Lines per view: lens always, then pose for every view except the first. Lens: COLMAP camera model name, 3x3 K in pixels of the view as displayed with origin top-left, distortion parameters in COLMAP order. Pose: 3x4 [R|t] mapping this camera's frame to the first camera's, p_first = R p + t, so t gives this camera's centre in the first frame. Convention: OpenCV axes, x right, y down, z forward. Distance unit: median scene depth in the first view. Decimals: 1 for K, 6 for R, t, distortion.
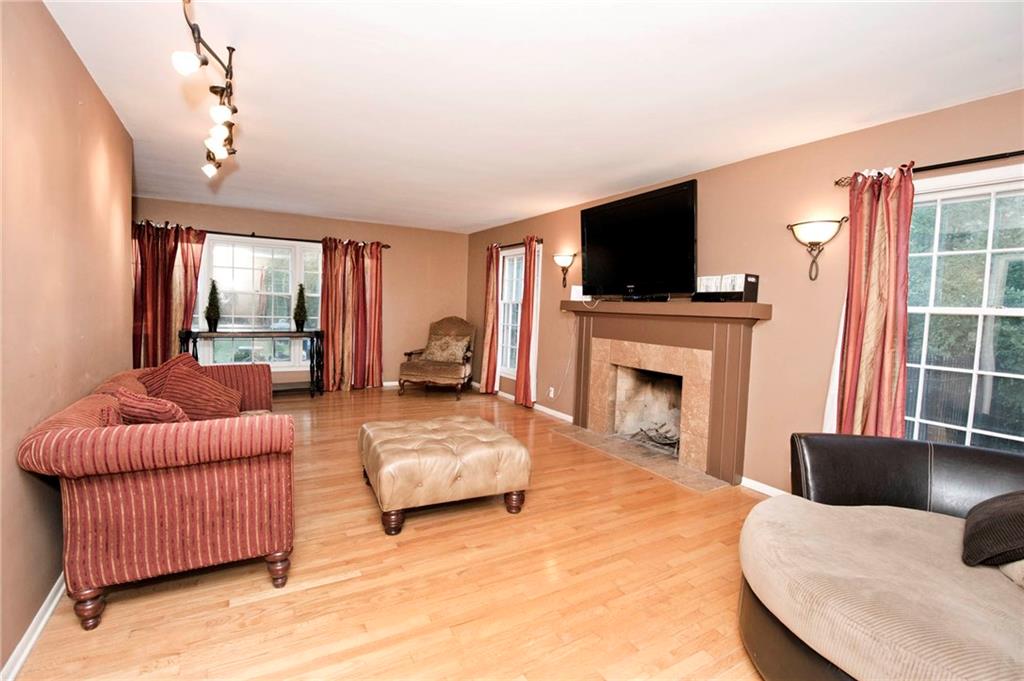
lens RADIAL K [[465.8, 0, 512.0], [0, 465.8, 340.5], [0, 0, 1]] dist [0.001312, -0.032277]
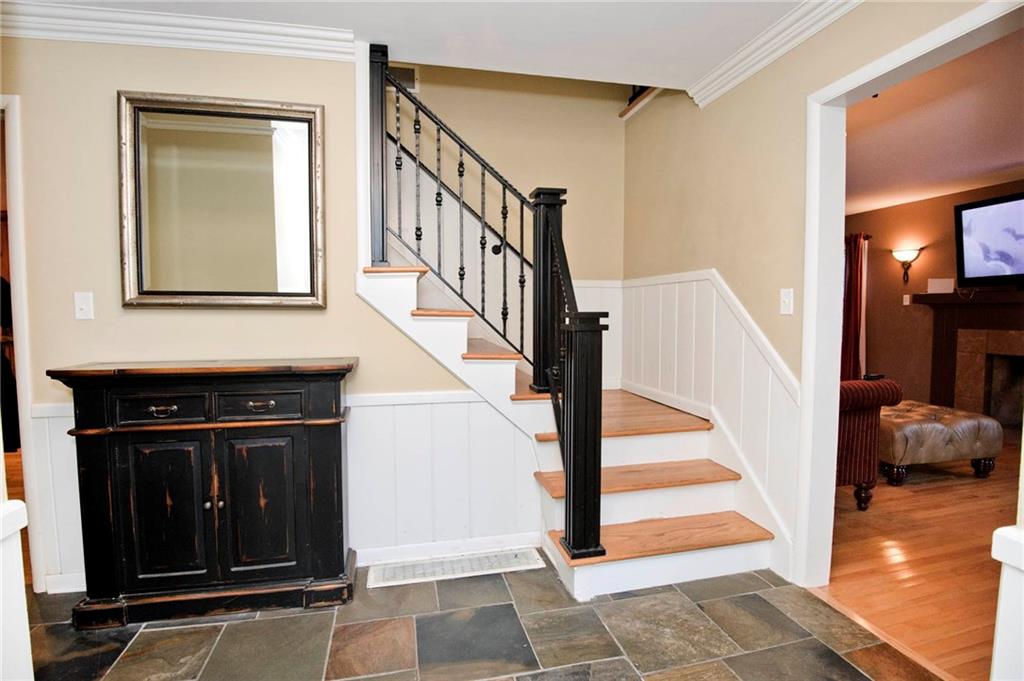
lens RADIAL K [[471.3, 0, 512.0], [0, 471.3, 340.5], [0, 0, 1]] dist [-0.024172, -0.011484]
pose [[0.950144, -0.014803, -0.311460, -0.503933], [0.010003, 0.999805, -0.017006, 0.029256], [0.311651, 0.013042, 0.950107, -0.277600]]
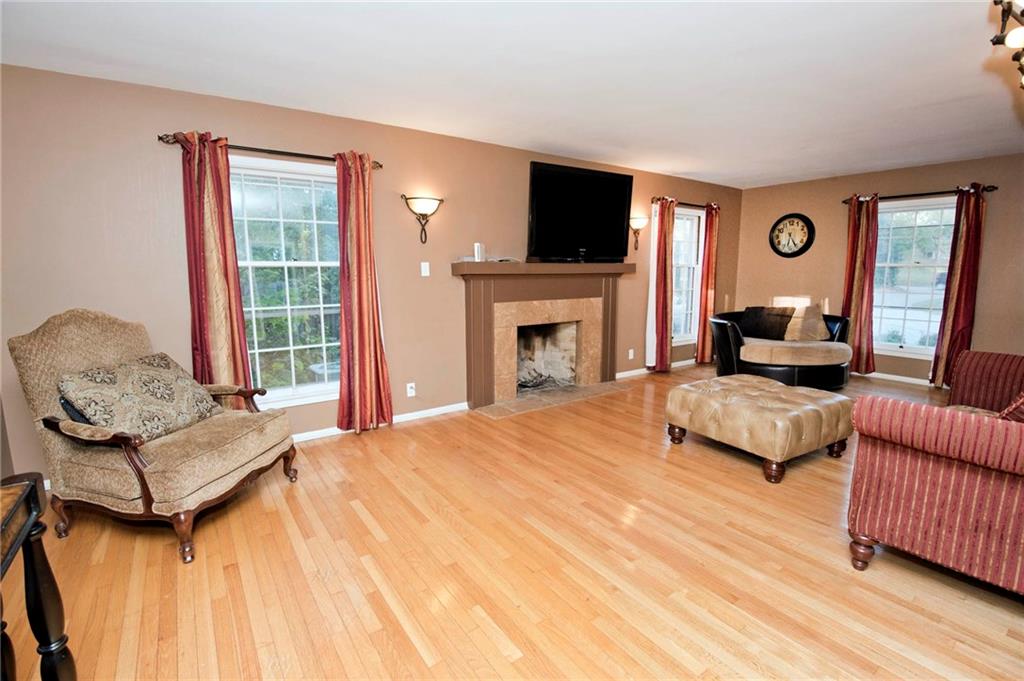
lens RADIAL K [[471.3, 0, 512.0], [0, 471.3, 340.5], [0, 0, 1]] dist [-0.024172, -0.011484]
pose [[-0.084778, -0.187757, 0.978550, -0.836426], [0.069751, 0.978558, 0.193802, -0.124986], [-0.993955, 0.084685, -0.069864, 1.181191]]
